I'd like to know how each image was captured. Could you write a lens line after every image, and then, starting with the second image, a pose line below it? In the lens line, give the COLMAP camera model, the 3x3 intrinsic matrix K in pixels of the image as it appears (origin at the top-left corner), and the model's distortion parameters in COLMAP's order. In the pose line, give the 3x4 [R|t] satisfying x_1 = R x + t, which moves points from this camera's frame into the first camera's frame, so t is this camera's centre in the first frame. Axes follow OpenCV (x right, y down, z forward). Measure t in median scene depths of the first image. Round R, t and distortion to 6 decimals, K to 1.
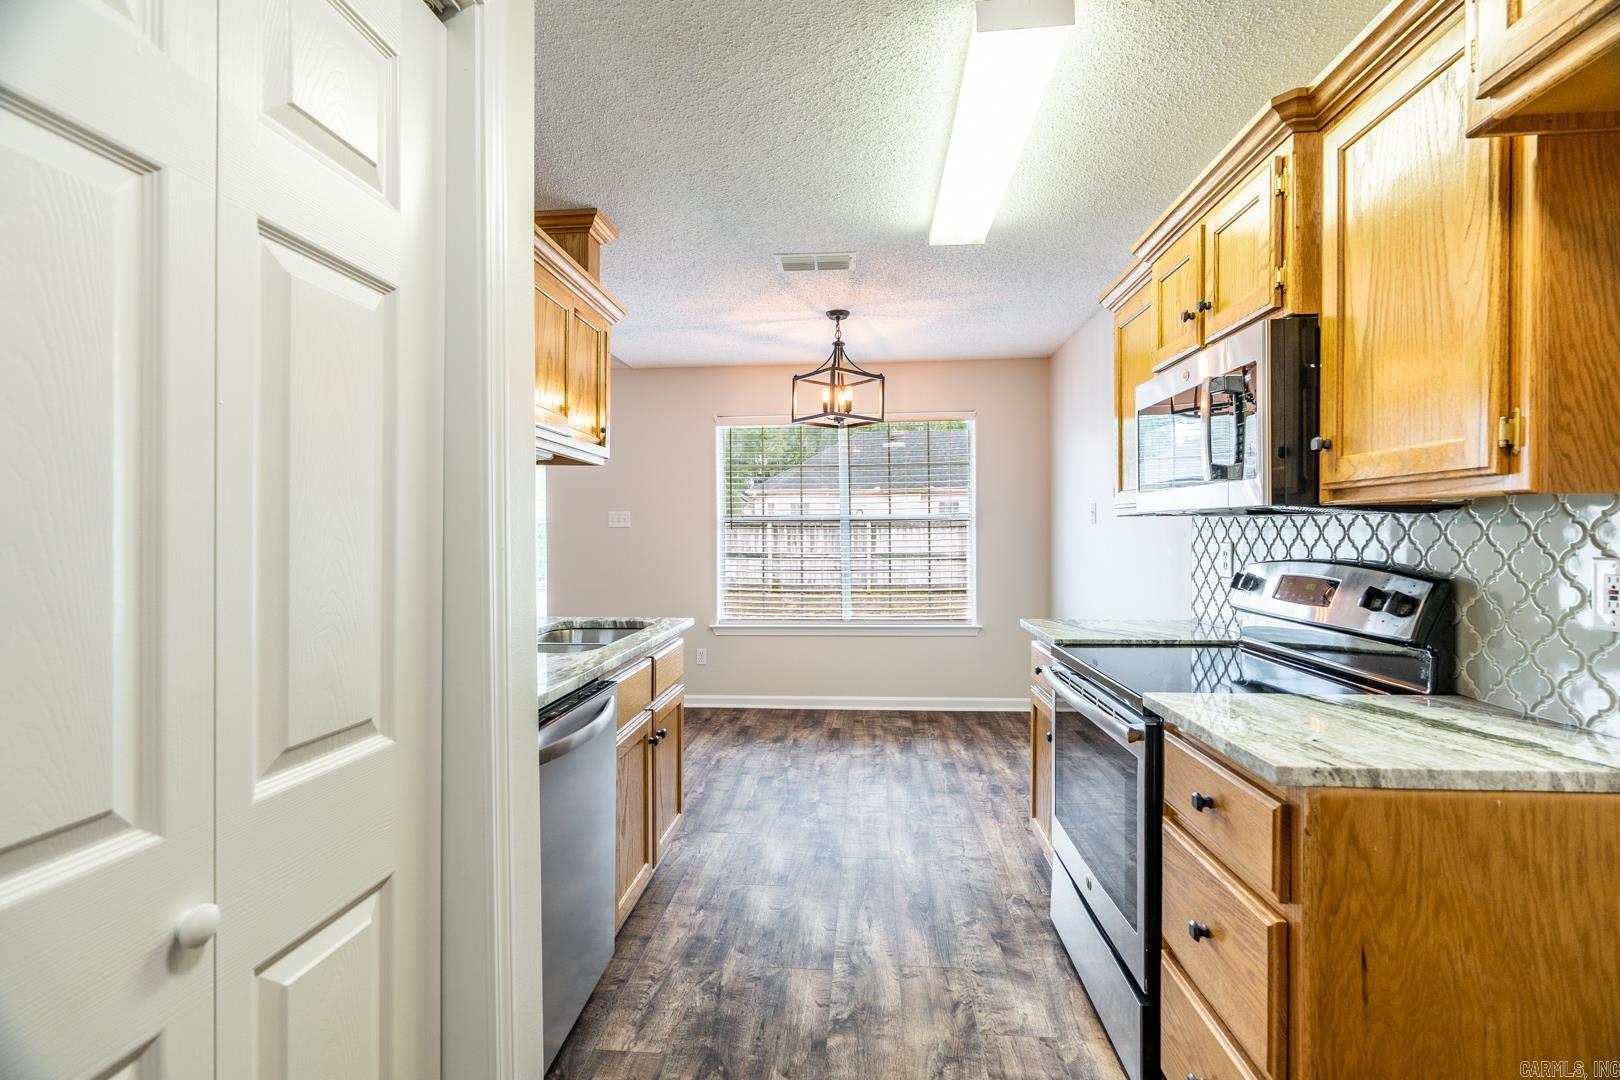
lens RADIAL K [[726.7, 0, 805.7], [0, 726.7, 542.7], [0, 0, 1]] dist [-0.012797, 0.003930]
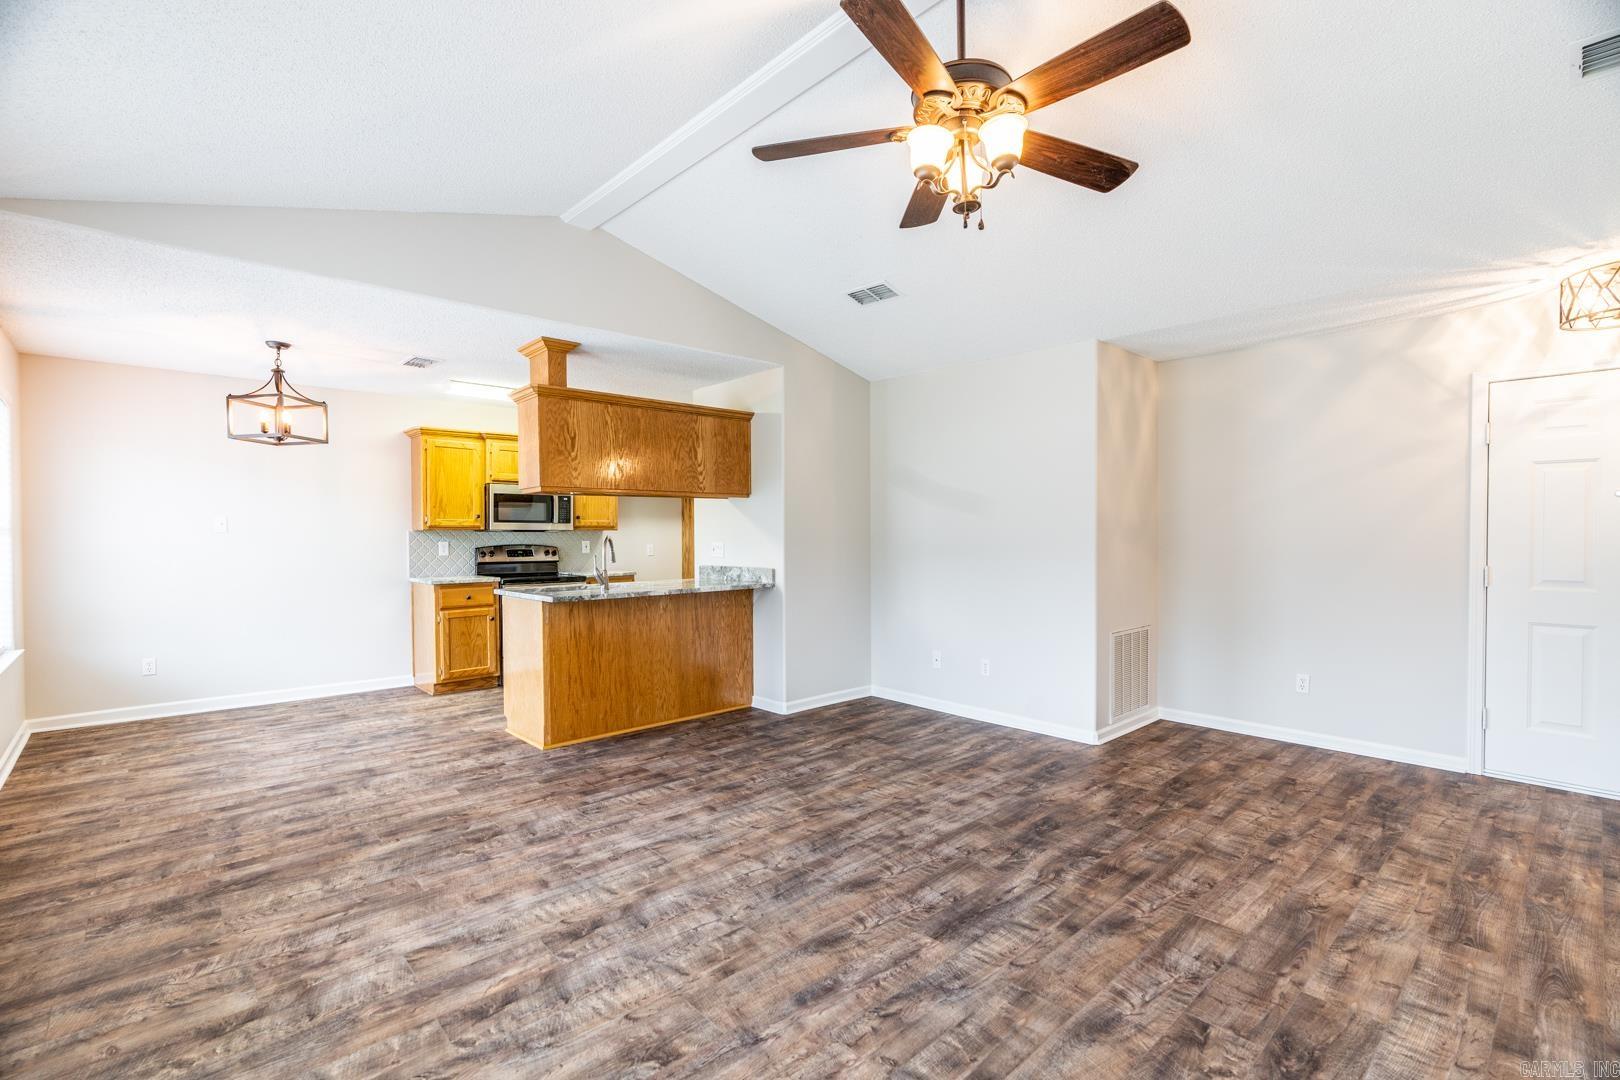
lens RADIAL K [[732.3, 0, 808.0], [0, 732.3, 542.3], [0, 0, 1]] dist [-0.005025, 0.000484]
pose [[-0.736025, -0.000890, 0.676954, -2.230800], [0.017937, 0.999622, 0.020818, -0.029684], [-0.676717, 0.027465, -0.735731, 2.167243]]
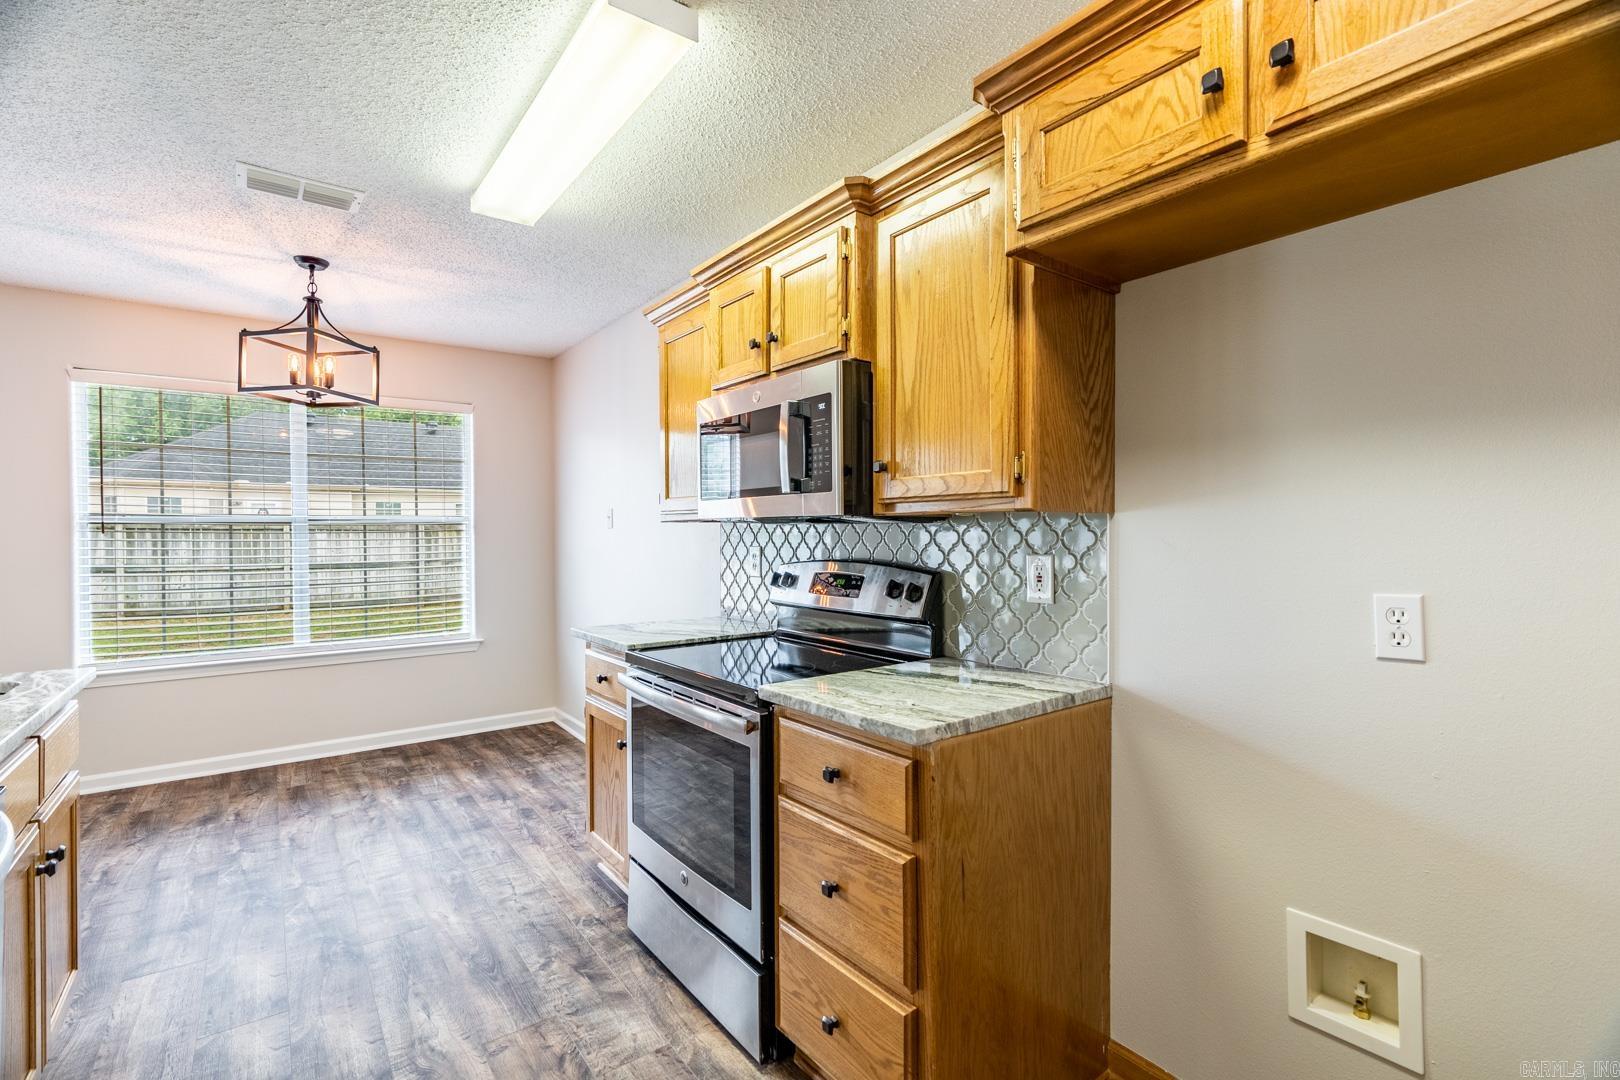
lens RADIAL K [[726.7, 0, 805.7], [0, 726.7, 542.7], [0, 0, 1]] dist [-0.012797, 0.003930]
pose [[0.745636, -0.005511, 0.666331, -0.135587], [0.009879, 0.999947, -0.002784, -0.002300], [-0.666280, 0.008659, 0.745651, 0.094712]]
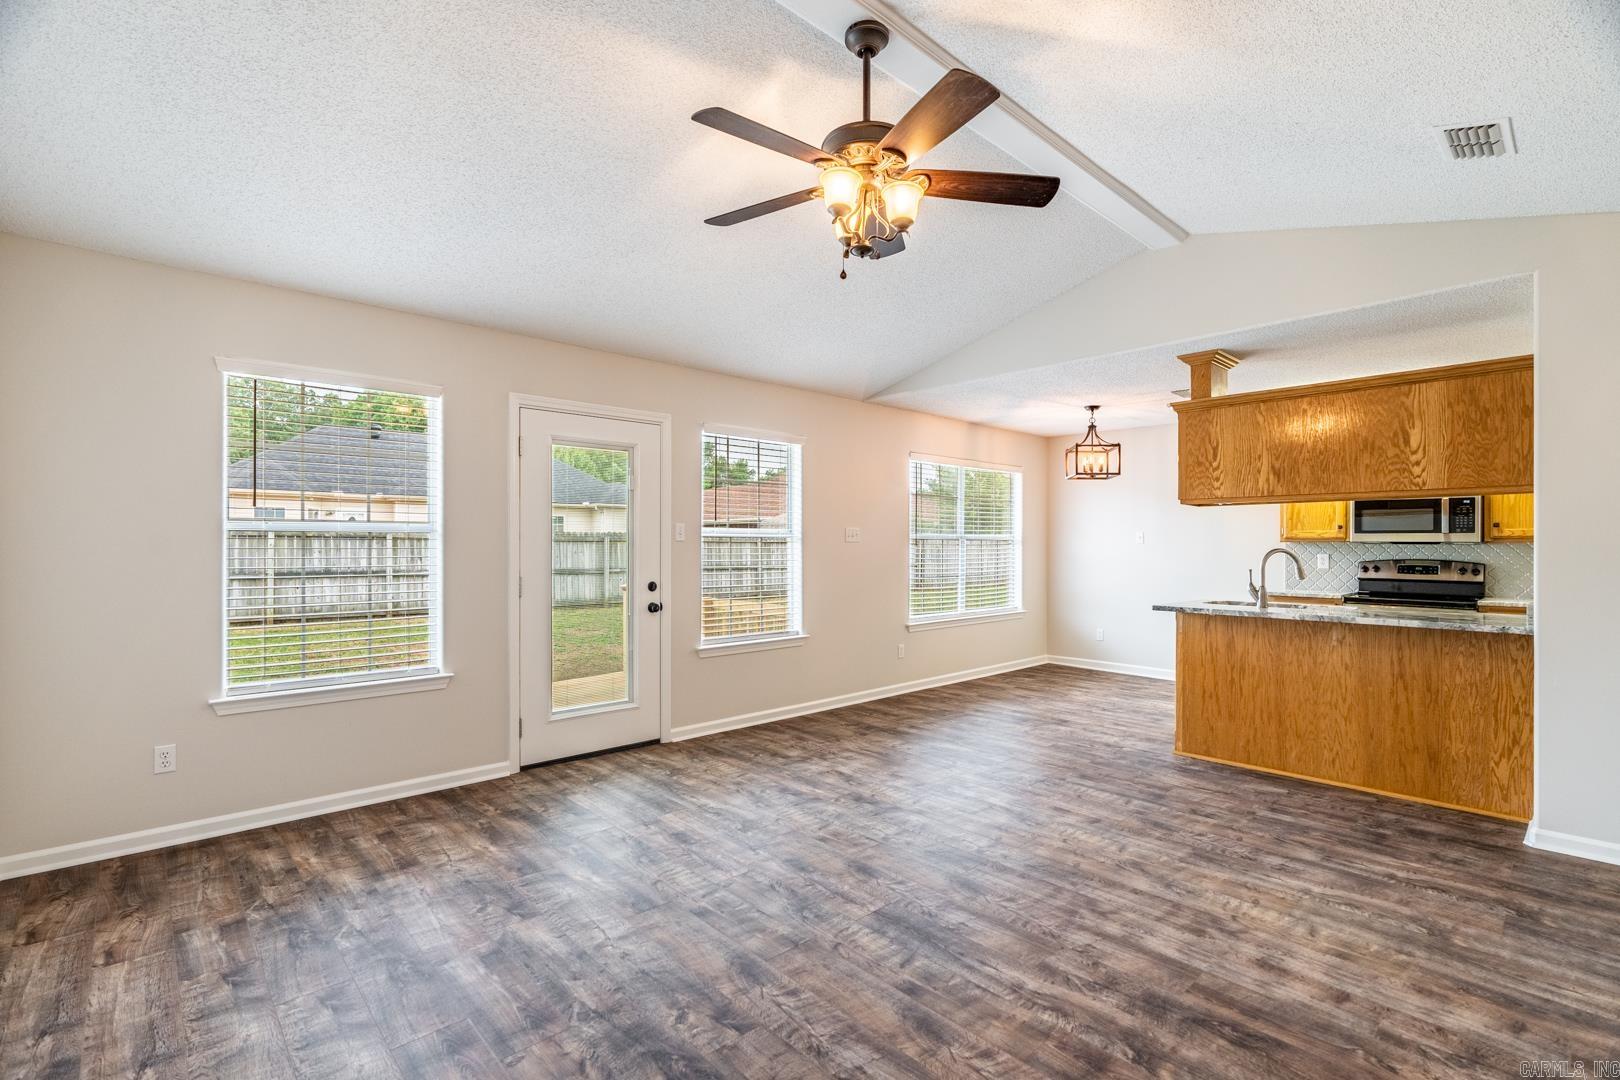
lens RADIAL K [[734.7, 0, 804.8], [0, 734.7, 544.9], [0, 0, 1]] dist [-0.004566, 0.000594]
pose [[0.674343, 0.007530, 0.738380, -2.571458], [0.005036, 0.999878, -0.014797, -0.002879], [-0.738401, 0.013697, 0.674222, 0.675073]]
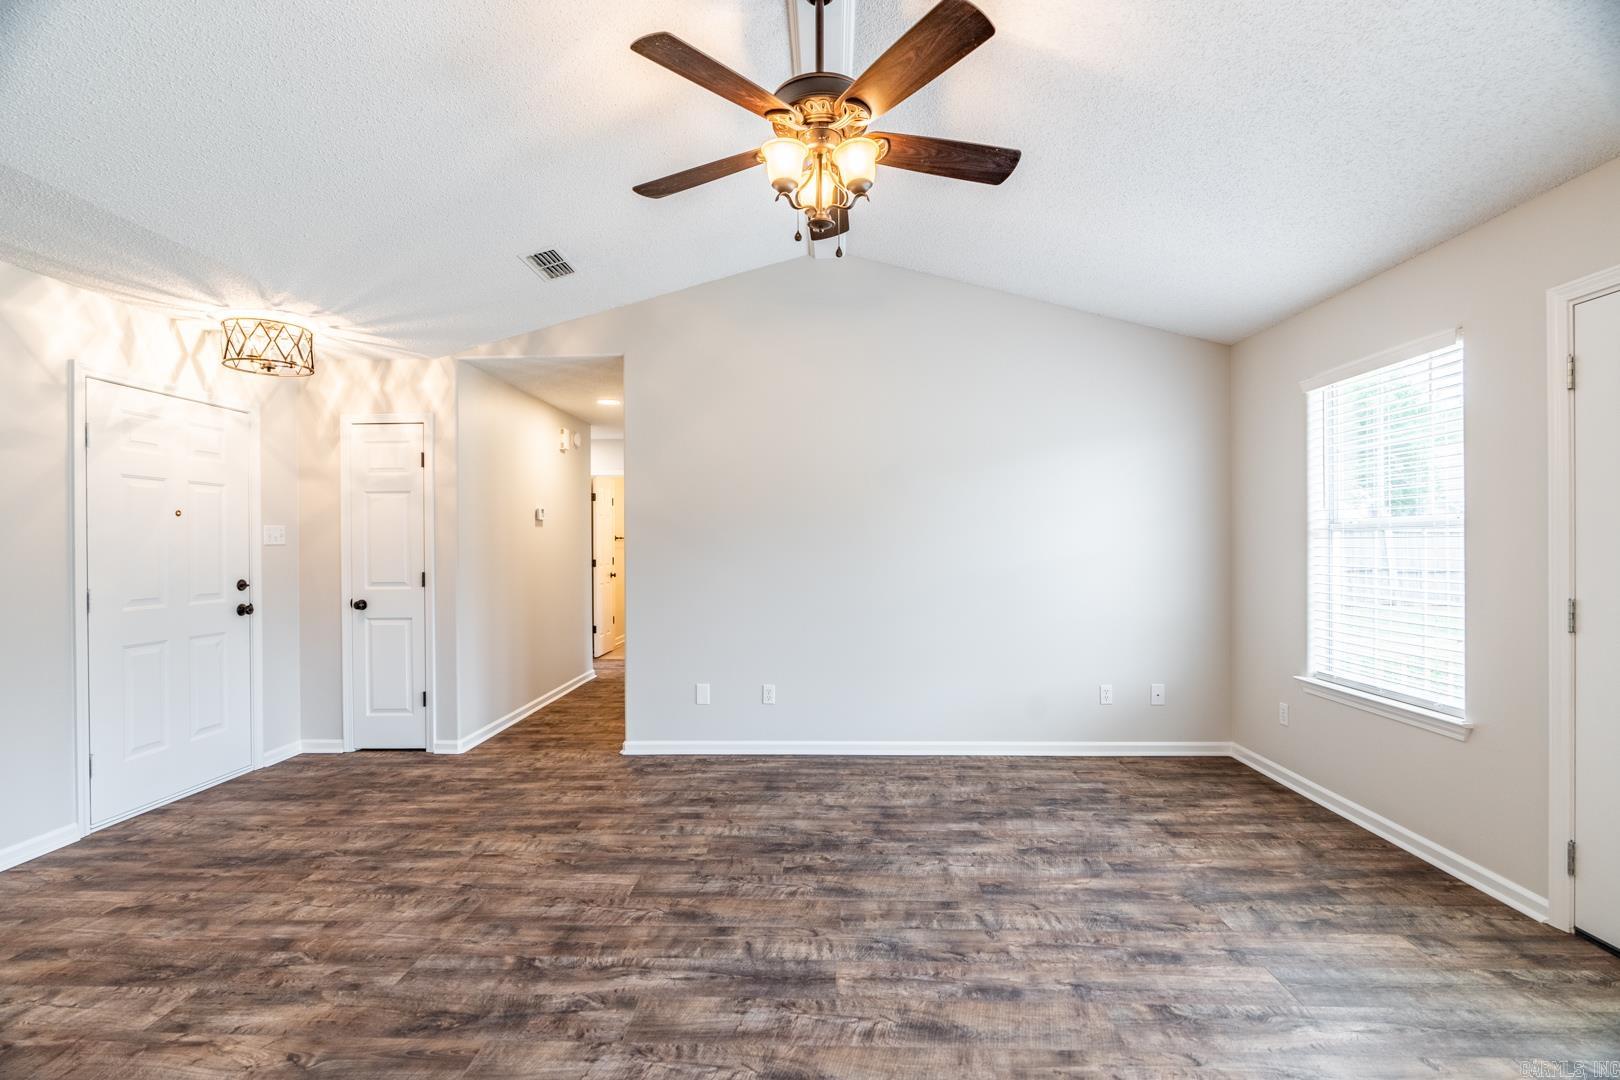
lens RADIAL K [[732.3, 0, 808.0], [0, 732.3, 542.3], [0, 0, 1]] dist [-0.005025, 0.000484]
pose [[0.055297, 0.004049, -0.998462, -0.774751], [-0.011112, 0.999932, 0.003440, -0.025395], [0.998408, 0.010904, 0.055338, 1.251197]]
